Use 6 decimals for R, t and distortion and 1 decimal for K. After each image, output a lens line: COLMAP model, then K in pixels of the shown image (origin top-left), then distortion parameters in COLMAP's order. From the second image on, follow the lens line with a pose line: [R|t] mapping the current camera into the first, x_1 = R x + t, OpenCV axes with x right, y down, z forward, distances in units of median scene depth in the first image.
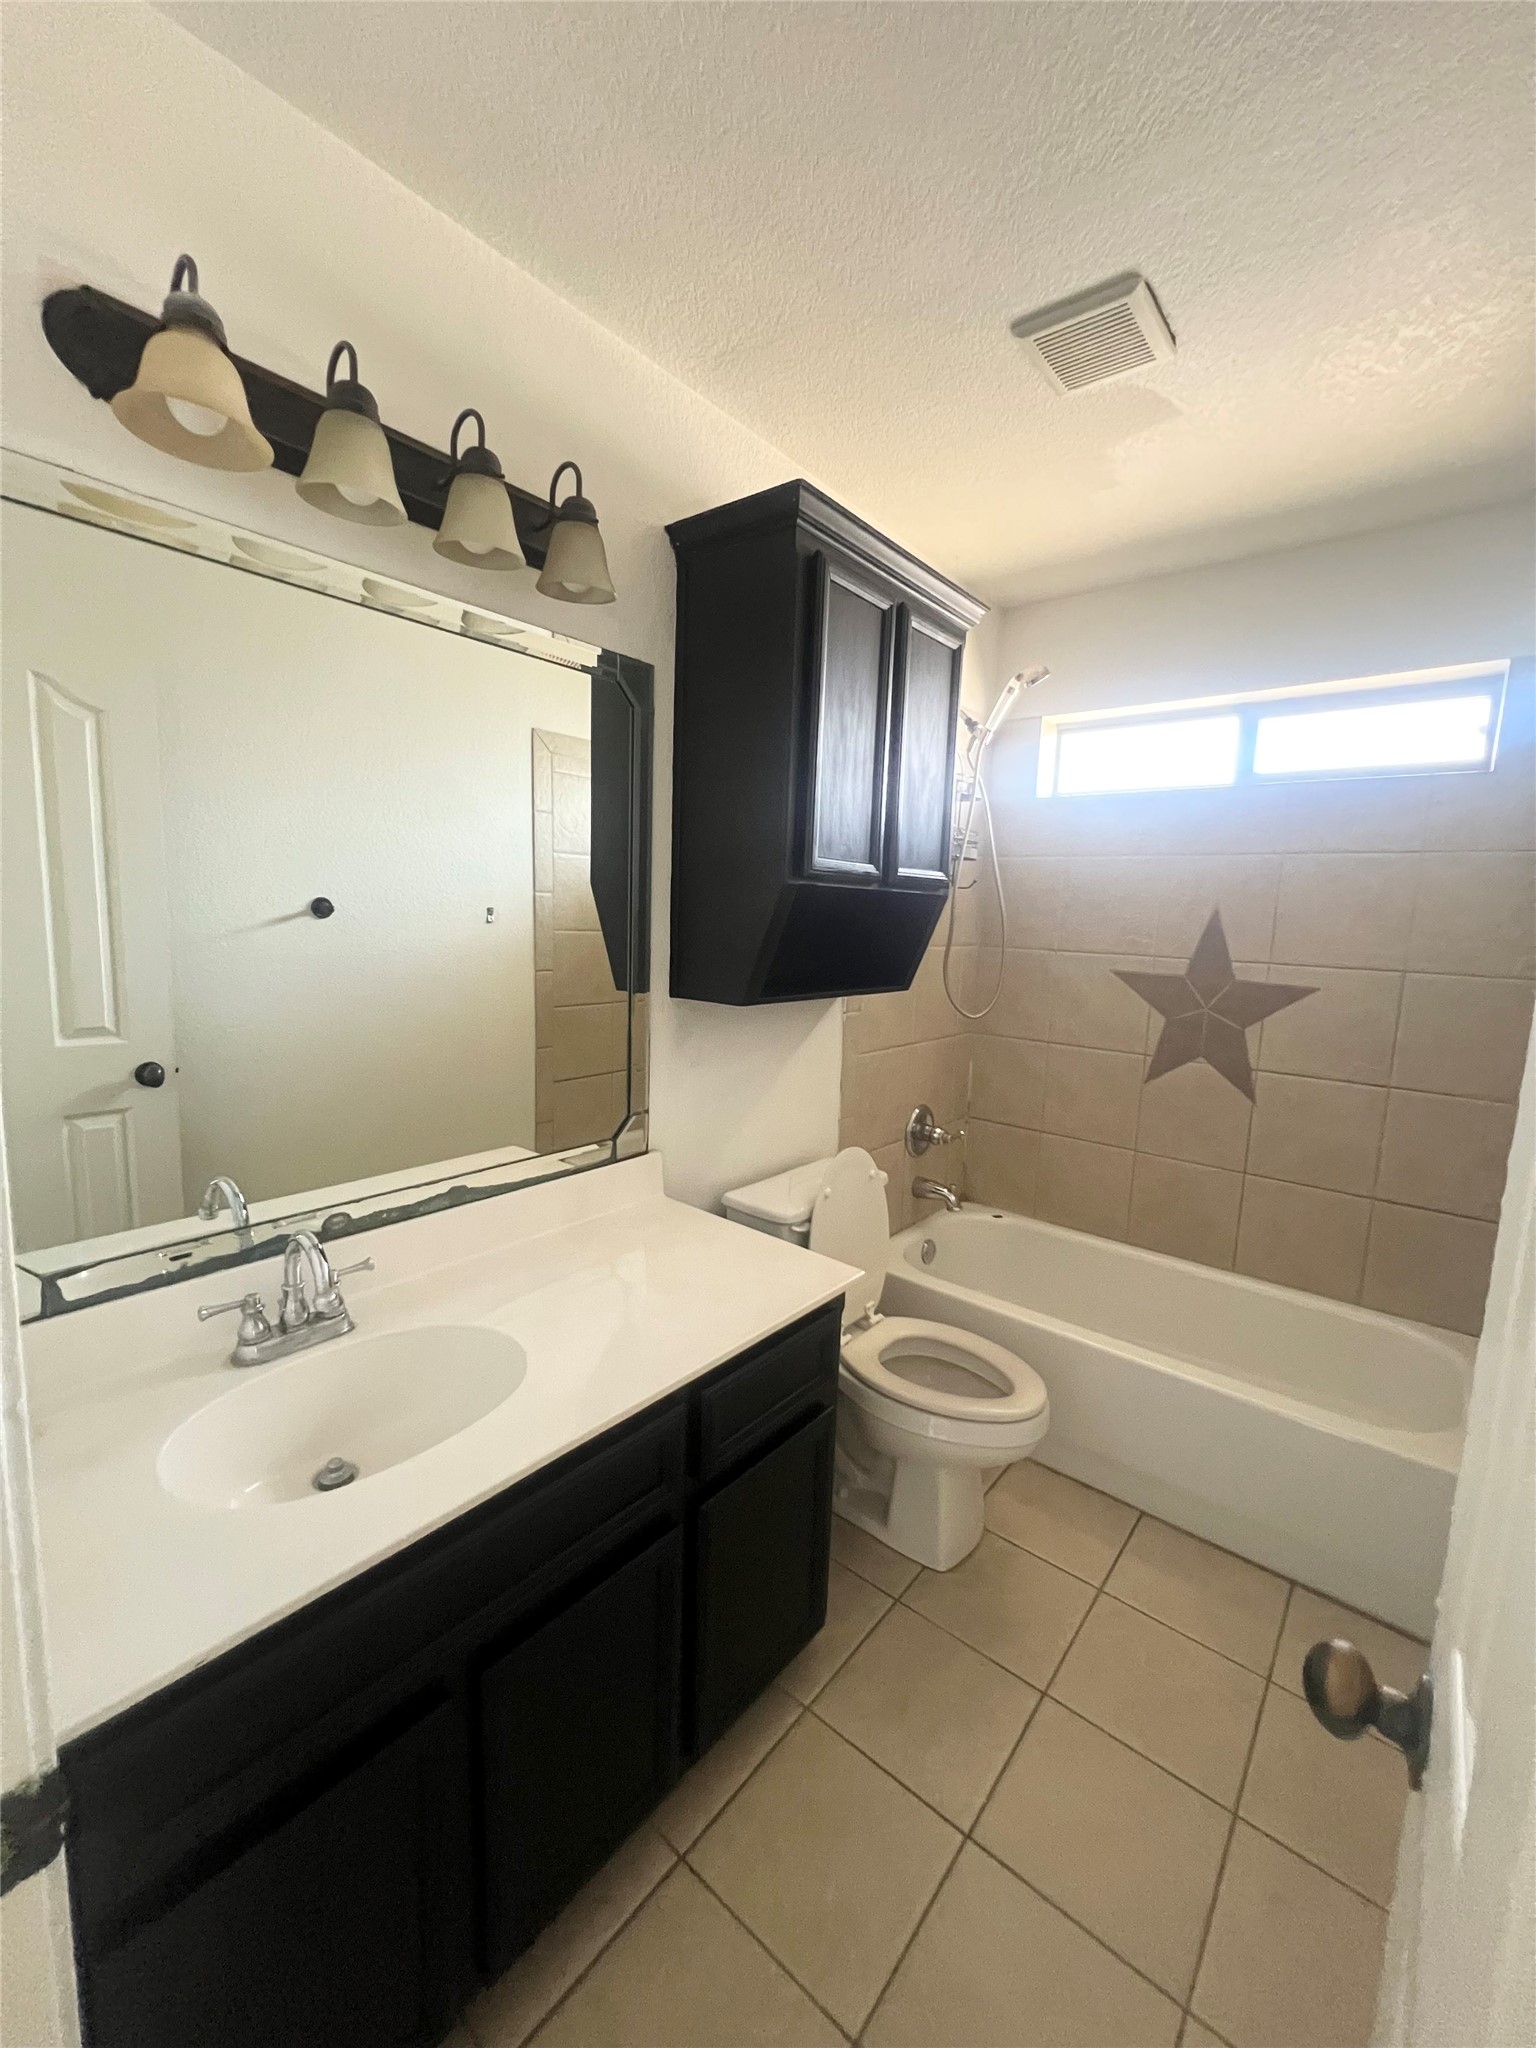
lens RADIAL K [[848.1, 0, 812.3], [0, 848.1, 1015.6], [0, 0, 1]] dist [0.000124, -0.000085]
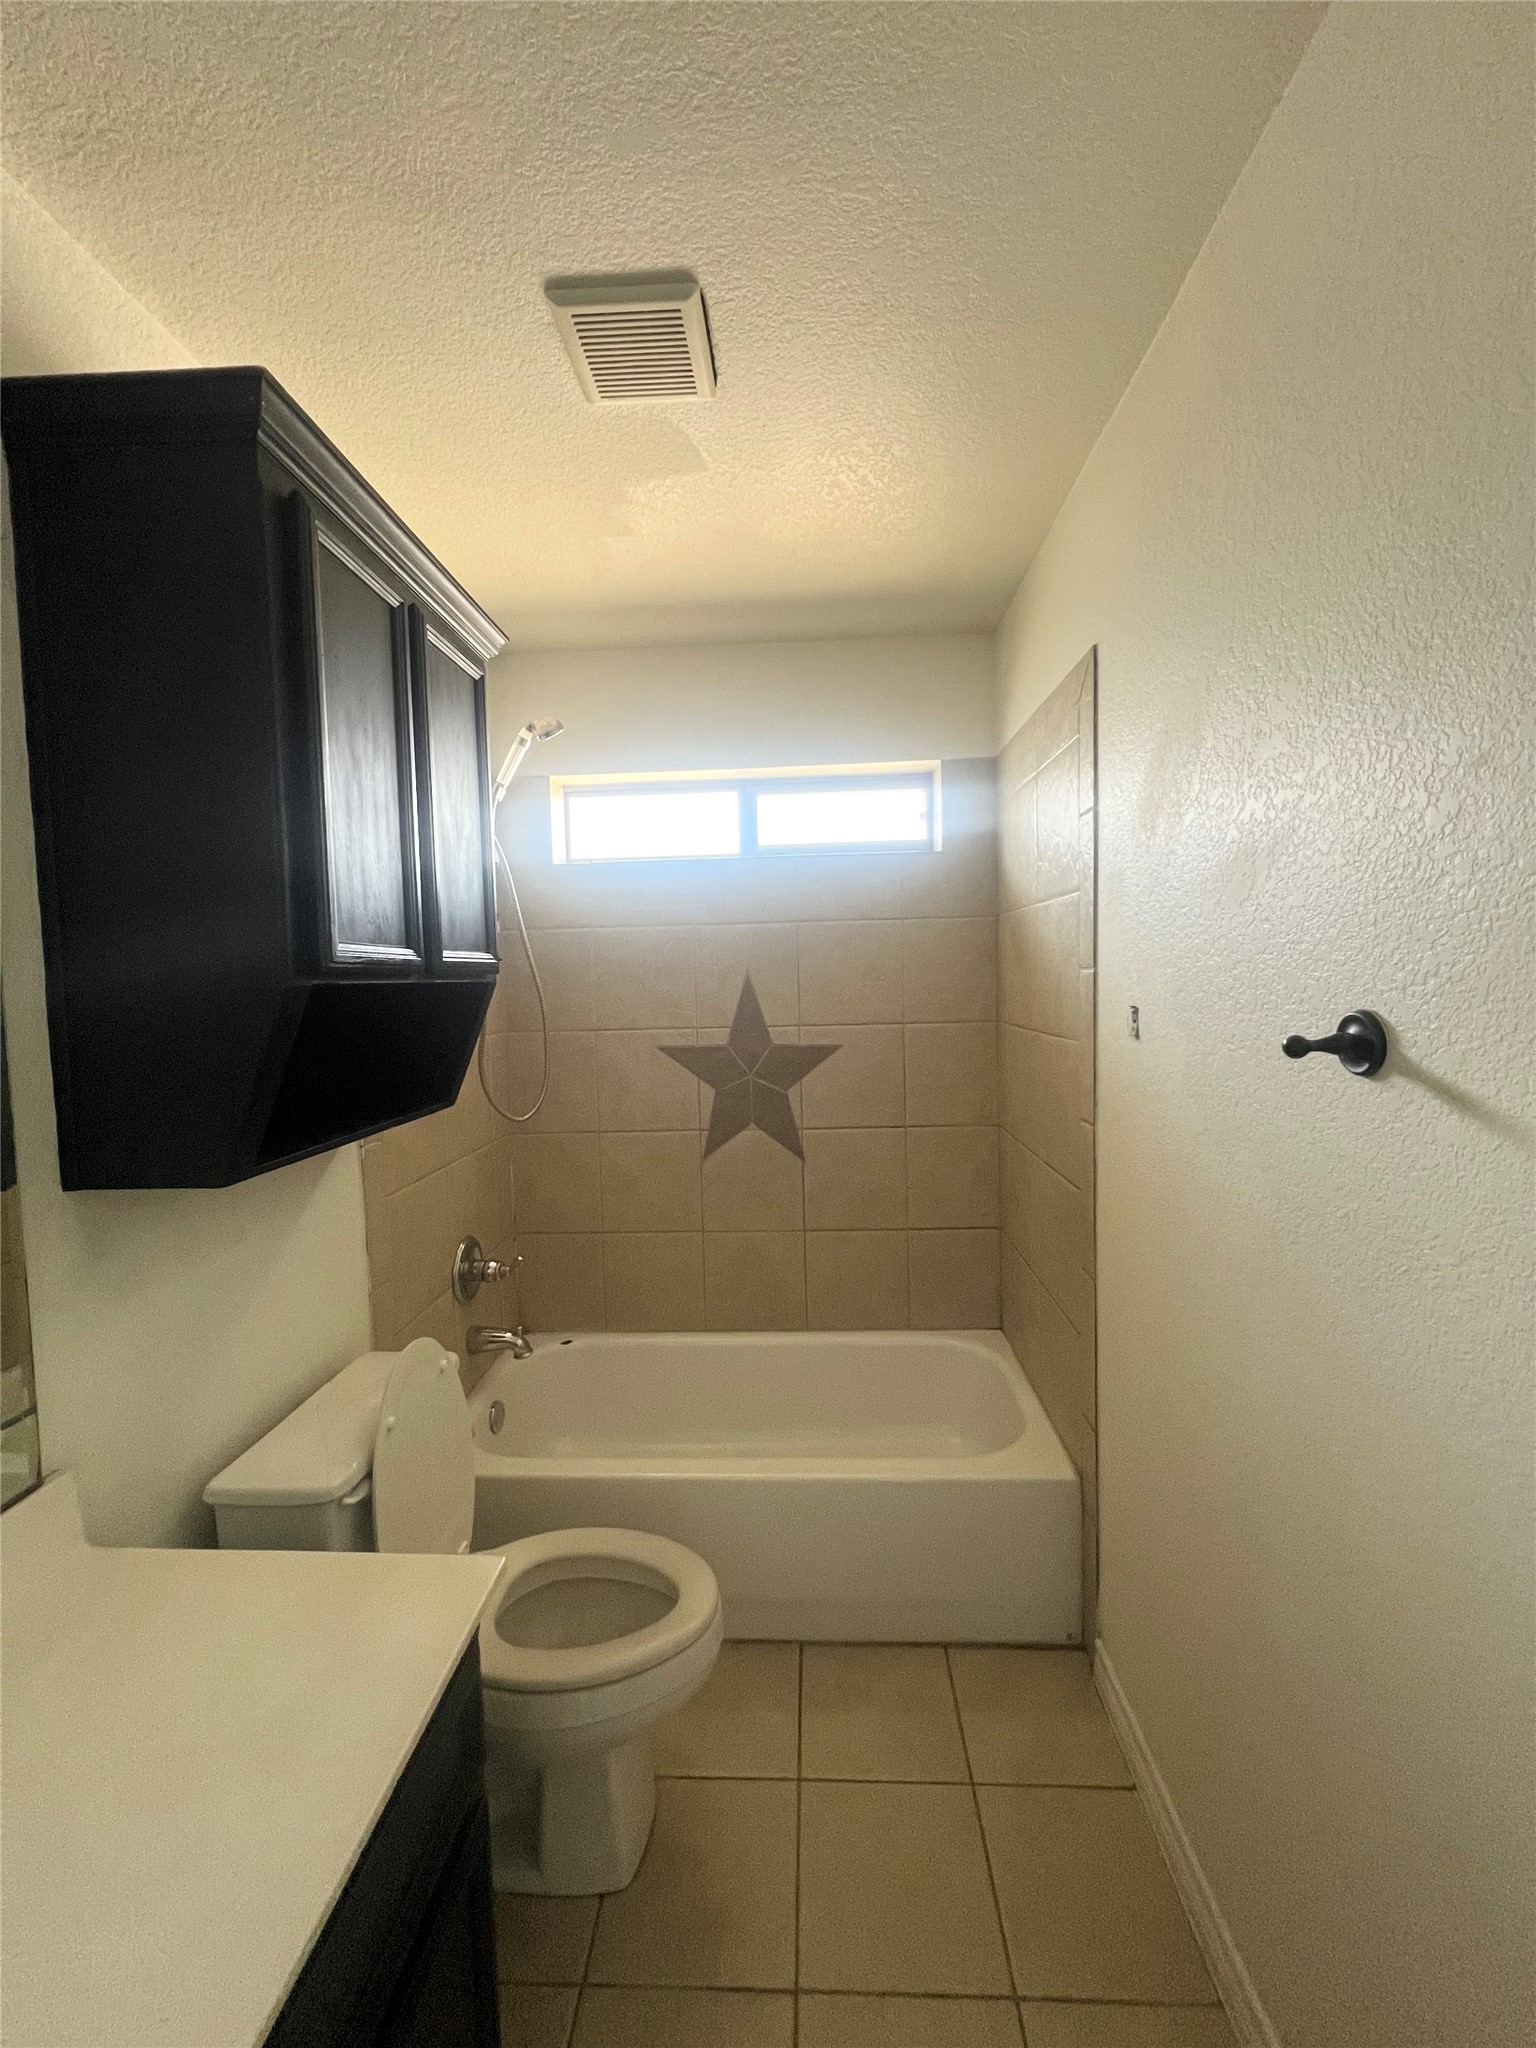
lens RADIAL K [[810.9, 0, 773.9], [0, 810.9, 1021.7], [0, 0, 1]] dist [-0.000094, 0.000097]
pose [[0.816117, -0.087445, 0.571232, -0.070466], [0.122261, 0.992236, -0.022780, -0.057272], [-0.564805, 0.088431, 0.820473, 0.238454]]
